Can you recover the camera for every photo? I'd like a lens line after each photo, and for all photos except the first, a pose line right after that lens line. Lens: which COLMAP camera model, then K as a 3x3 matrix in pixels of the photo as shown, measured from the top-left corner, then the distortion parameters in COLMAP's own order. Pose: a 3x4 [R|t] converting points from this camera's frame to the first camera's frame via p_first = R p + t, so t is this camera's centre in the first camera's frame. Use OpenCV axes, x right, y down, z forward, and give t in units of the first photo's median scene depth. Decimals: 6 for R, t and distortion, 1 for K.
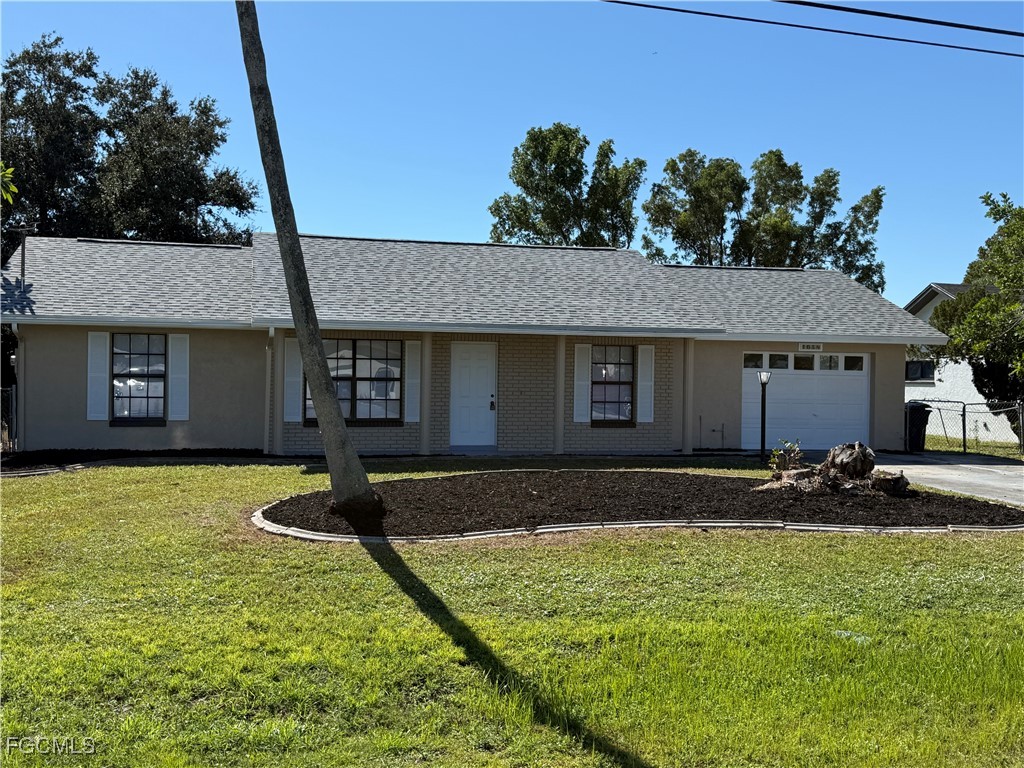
lens RADIAL K [[1046.1, 0, 512.0], [0, 1046.1, 384.0], [0, 0, 1]] dist [0.216209, -0.427465]
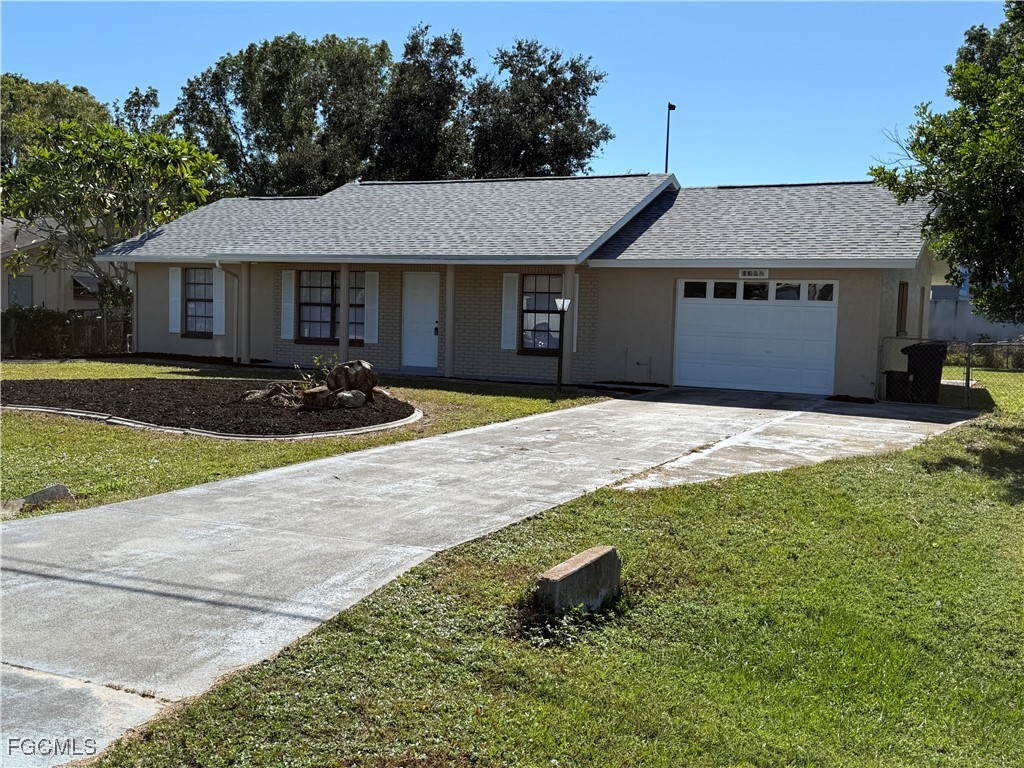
lens RADIAL K [[1046.1, 0, 512.0], [0, 1046.1, 384.0], [0, 0, 1]] dist [0.216209, -0.427465]
pose [[0.775791, 0.052921, -0.628767, 0.683801], [-0.021444, 0.998112, 0.057549, 0.010385], [0.630626, -0.031163, 0.775461, 0.189370]]
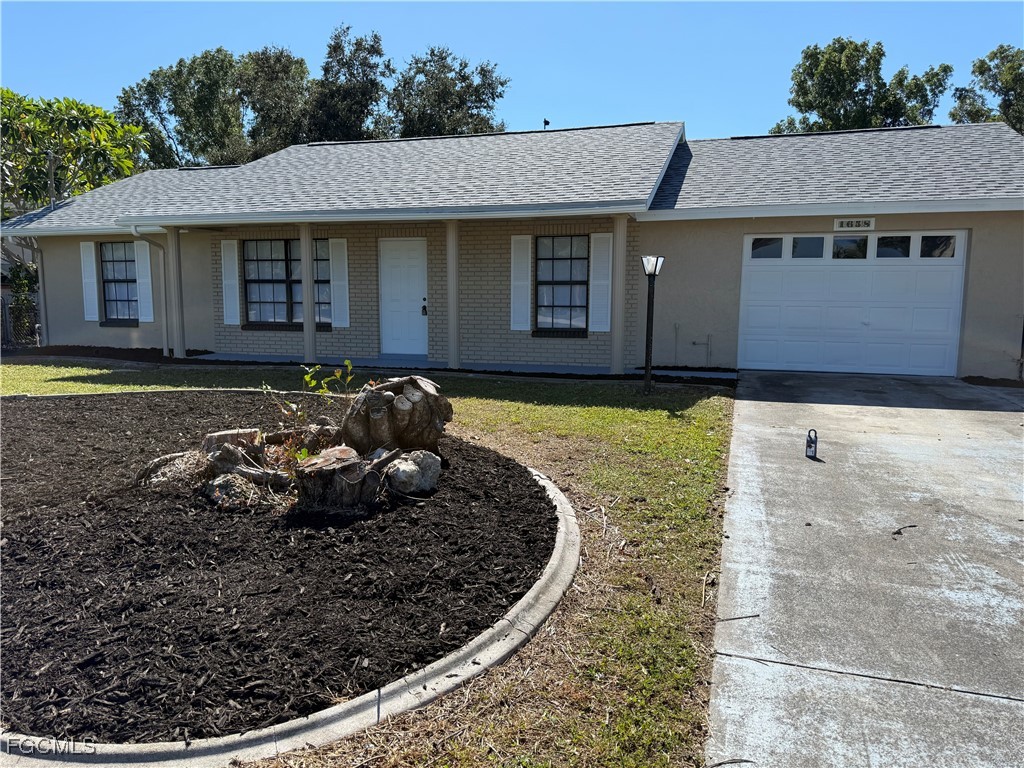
lens RADIAL K [[720.2, 0, 508.7], [0, 720.2, 388.8], [0, 0, 1]] dist [0.118328, -0.155694]
pose [[0.864878, 0.053721, -0.499099, 0.331263], [0.005259, 0.993233, 0.116020, 0.015005], [0.501955, -0.102968, 0.858743, 0.468798]]
